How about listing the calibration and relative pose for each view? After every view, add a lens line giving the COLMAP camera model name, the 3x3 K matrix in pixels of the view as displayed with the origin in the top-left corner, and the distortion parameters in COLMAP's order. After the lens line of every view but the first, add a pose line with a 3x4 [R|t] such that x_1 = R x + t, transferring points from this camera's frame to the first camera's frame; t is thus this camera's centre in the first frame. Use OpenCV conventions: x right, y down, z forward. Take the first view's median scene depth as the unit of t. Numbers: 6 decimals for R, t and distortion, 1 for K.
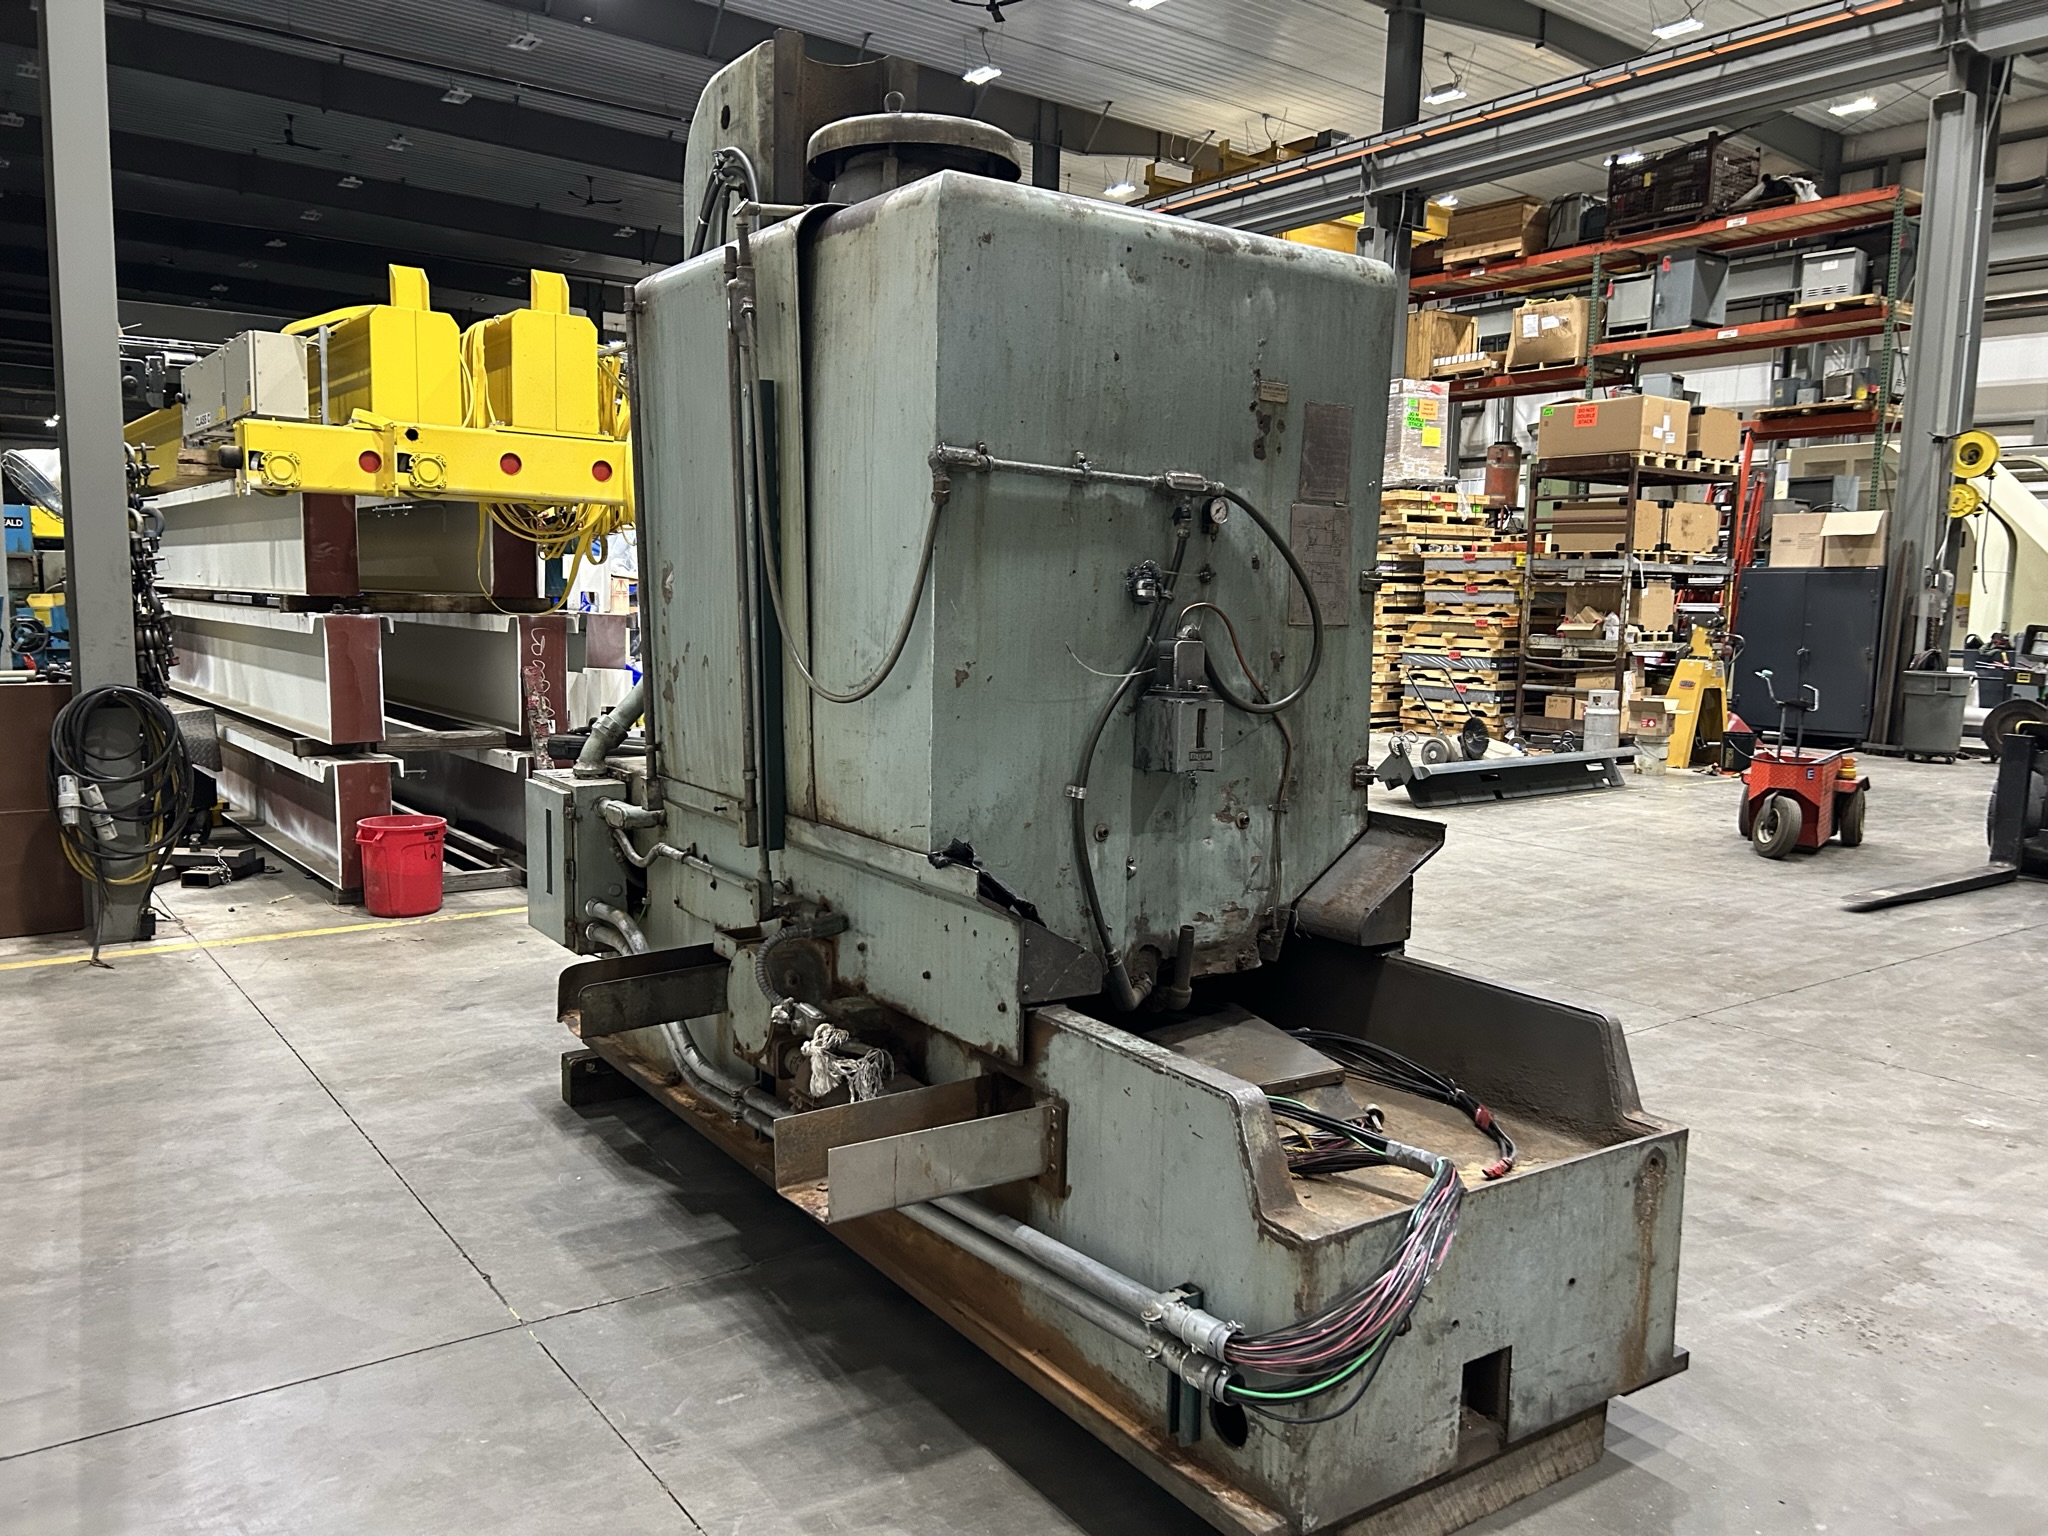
lens RADIAL K [[1536.4, 0, 1019.9], [0, 1536.4, 775.0], [0, 0, 1]] dist [0.049358, -0.053190]
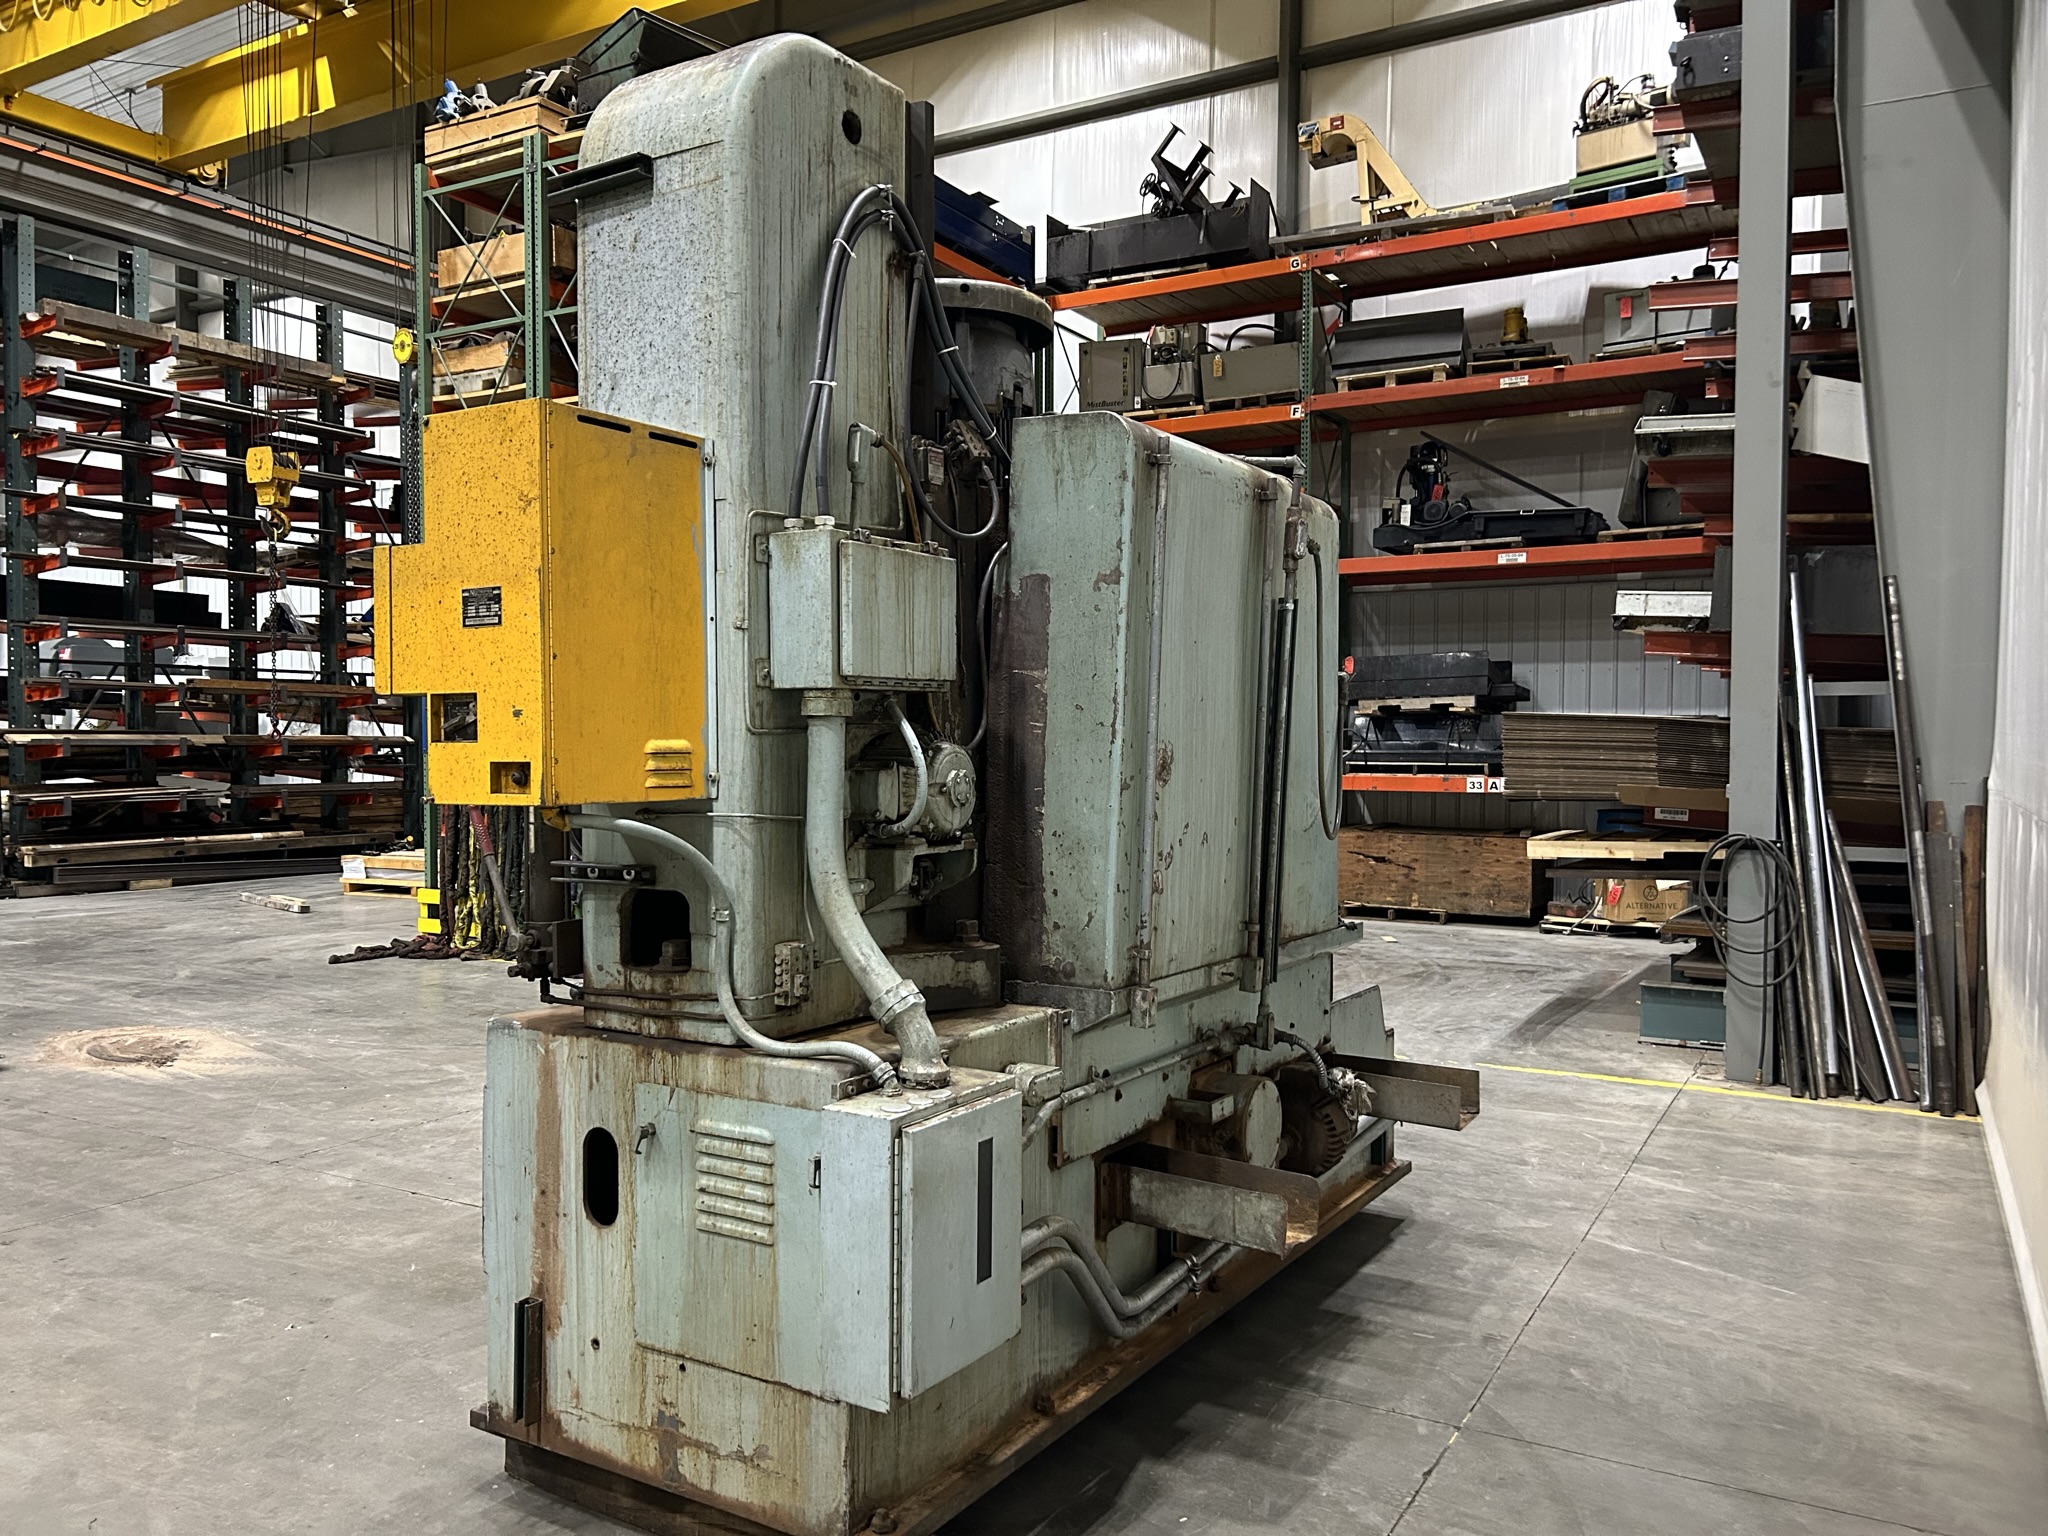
lens RADIAL K [[1536.4, 0, 1018.0], [0, 1536.4, 768.4], [0, 0, 1]] dist [0.049358, -0.053190]
pose [[-0.404281, -0.037723, 0.913857, -1.056491], [0.096465, 0.991818, 0.083616, -0.212091], [-0.909534, 0.121959, -0.397334, 1.483325]]
